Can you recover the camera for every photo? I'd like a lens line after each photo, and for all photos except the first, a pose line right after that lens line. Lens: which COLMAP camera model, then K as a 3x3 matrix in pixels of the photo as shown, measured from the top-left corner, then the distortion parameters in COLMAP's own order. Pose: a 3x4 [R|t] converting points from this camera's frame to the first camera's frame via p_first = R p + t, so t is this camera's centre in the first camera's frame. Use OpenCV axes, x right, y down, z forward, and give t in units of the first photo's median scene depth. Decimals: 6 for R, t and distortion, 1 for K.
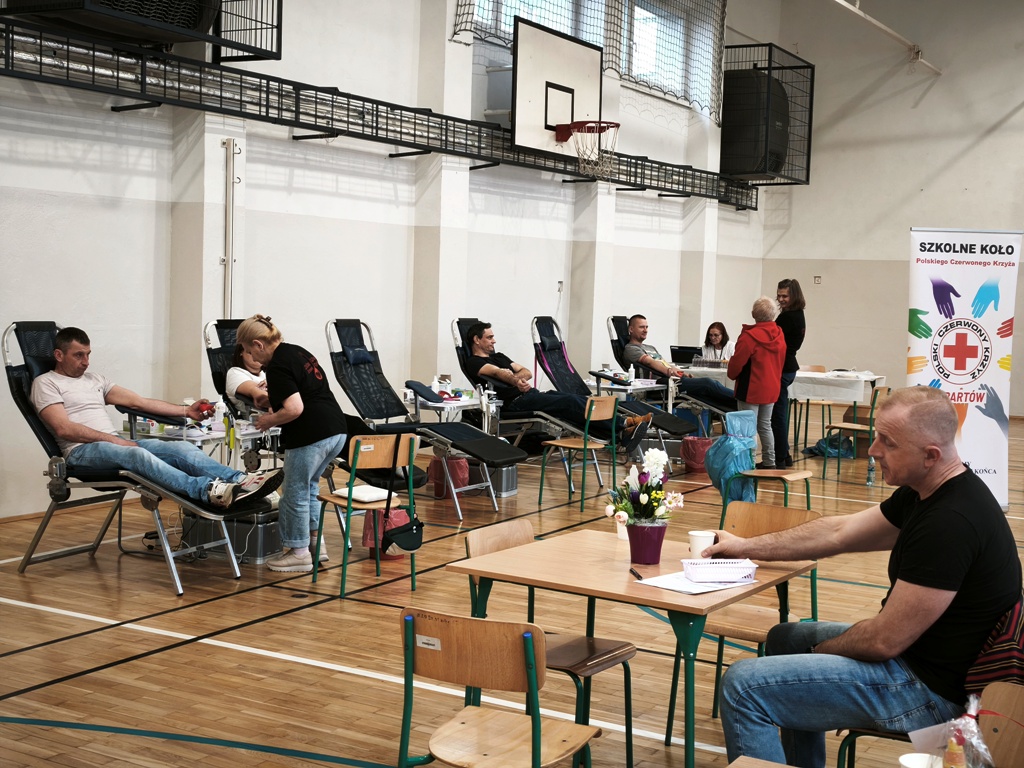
lens RADIAL K [[1347.2, 0, 511.2], [0, 1347.2, 372.8], [0, 0, 1]] dist [0.068137, -0.148887]
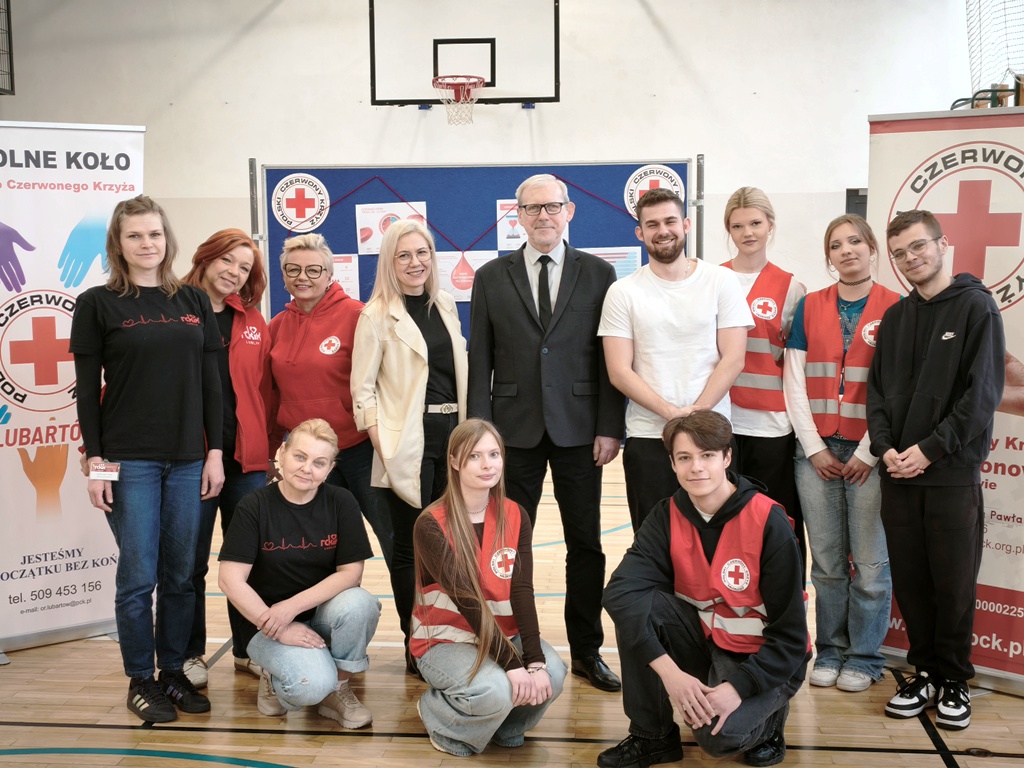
lens RADIAL K [[1351.3, 0, 481.4], [0, 1351.3, 383.8], [0, 0, 1]] dist [0.107090, -0.301859]
pose [[0.912794, -0.077845, 0.400933, 0.271026], [0.059716, 0.996556, 0.057538, -0.023510], [-0.404031, -0.028578, 0.914299, 0.430261]]
